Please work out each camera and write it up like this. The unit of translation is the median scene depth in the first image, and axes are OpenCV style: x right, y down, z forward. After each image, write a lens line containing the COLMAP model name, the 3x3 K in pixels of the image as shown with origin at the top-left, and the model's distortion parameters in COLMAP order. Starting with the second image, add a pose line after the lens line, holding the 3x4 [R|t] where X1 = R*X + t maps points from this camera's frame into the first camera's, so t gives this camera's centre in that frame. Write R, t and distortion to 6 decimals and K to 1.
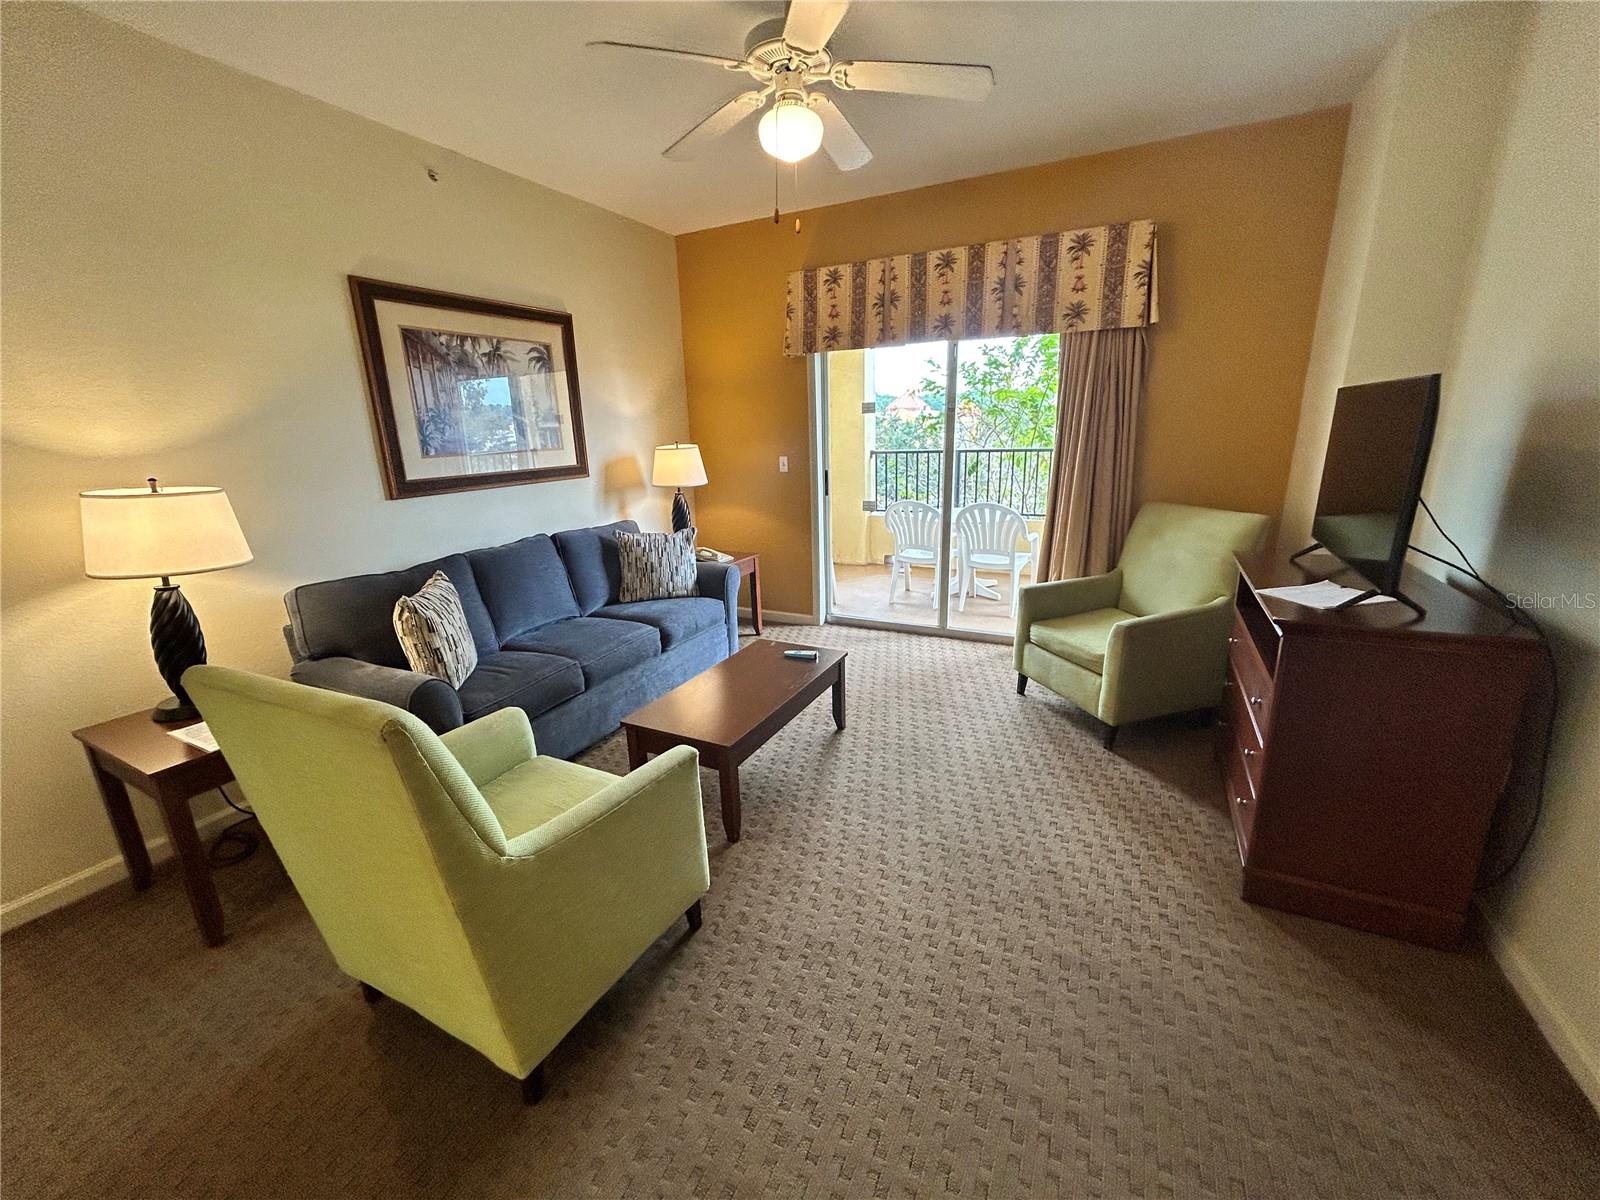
lens RADIAL K [[644.5, 0, 800.7], [0, 644.5, 603.5], [0, 0, 1]] dist [-0.004310, 0.000264]
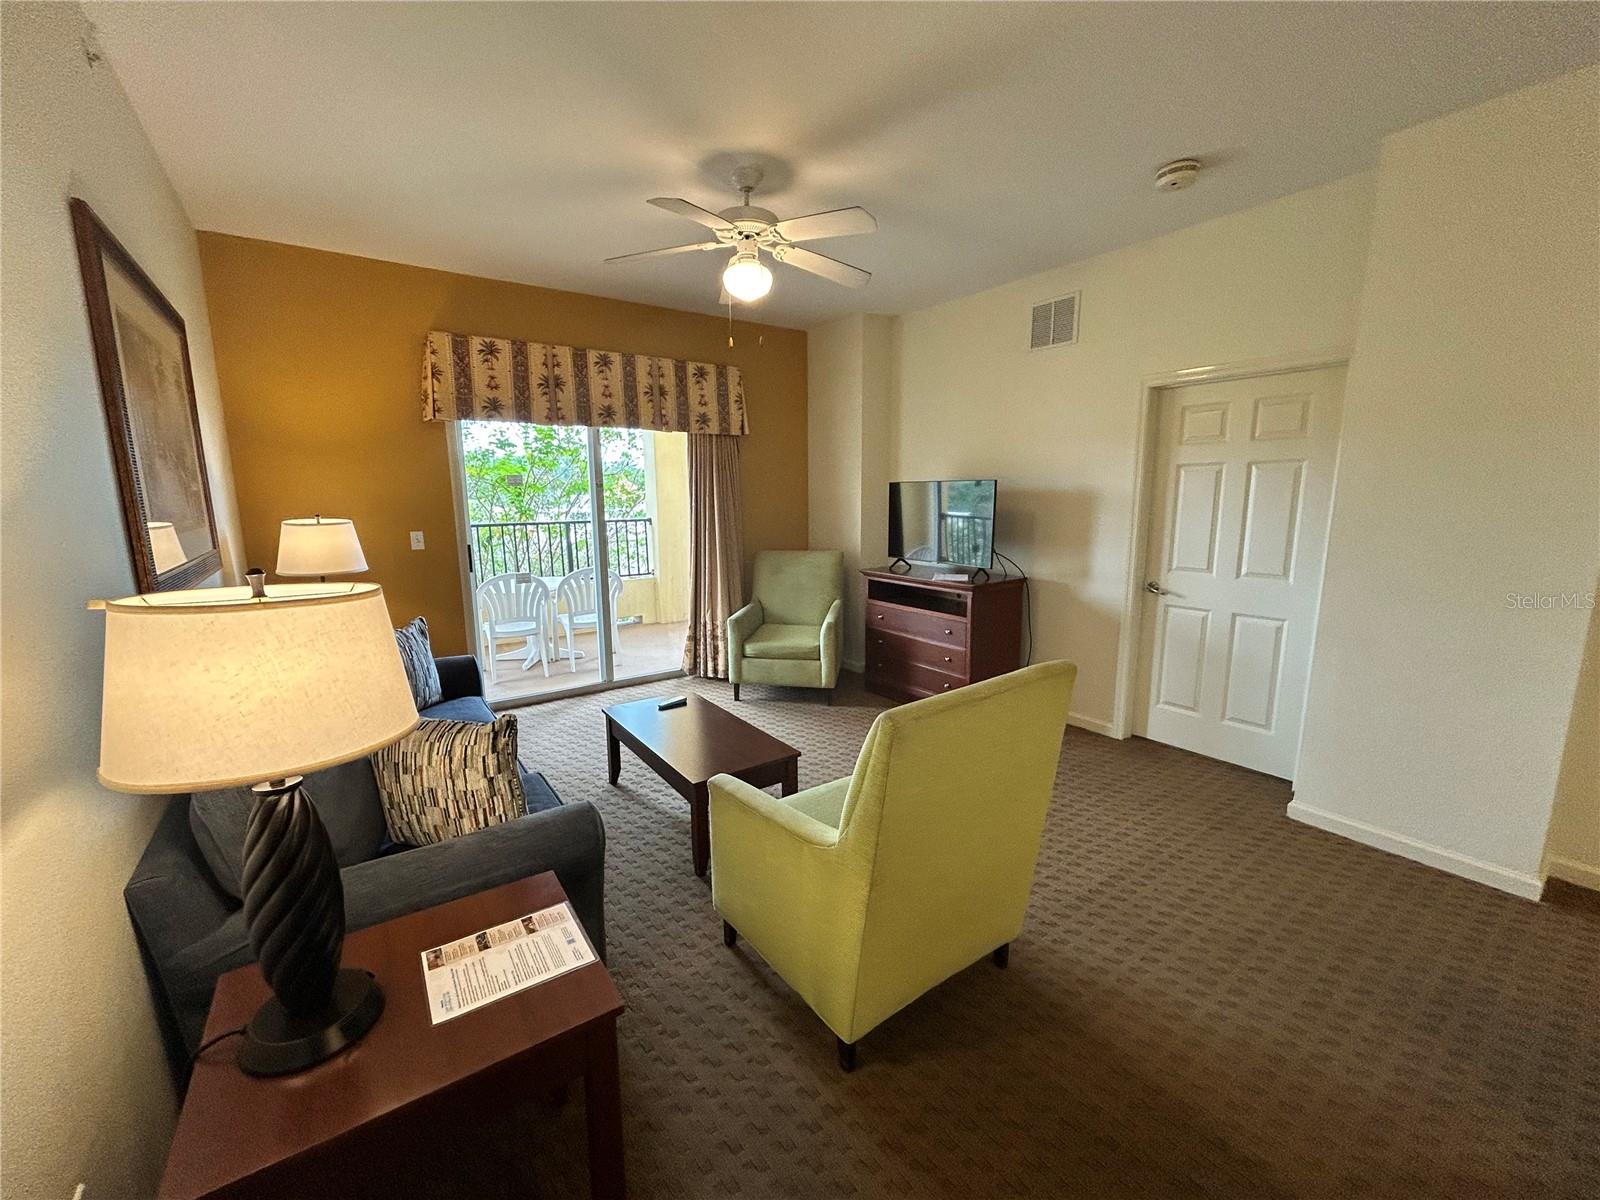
lens RADIAL K [[644.5, 0, 802.9], [0, 644.5, 601.0], [0, 0, 1]] dist [-0.004310, 0.000264]
pose [[0.458115, -0.123733, 0.880239, -0.659452], [0.230864, 0.972845, 0.016599, -0.042501], [-0.858390, 0.195611, 0.474240, 0.210167]]
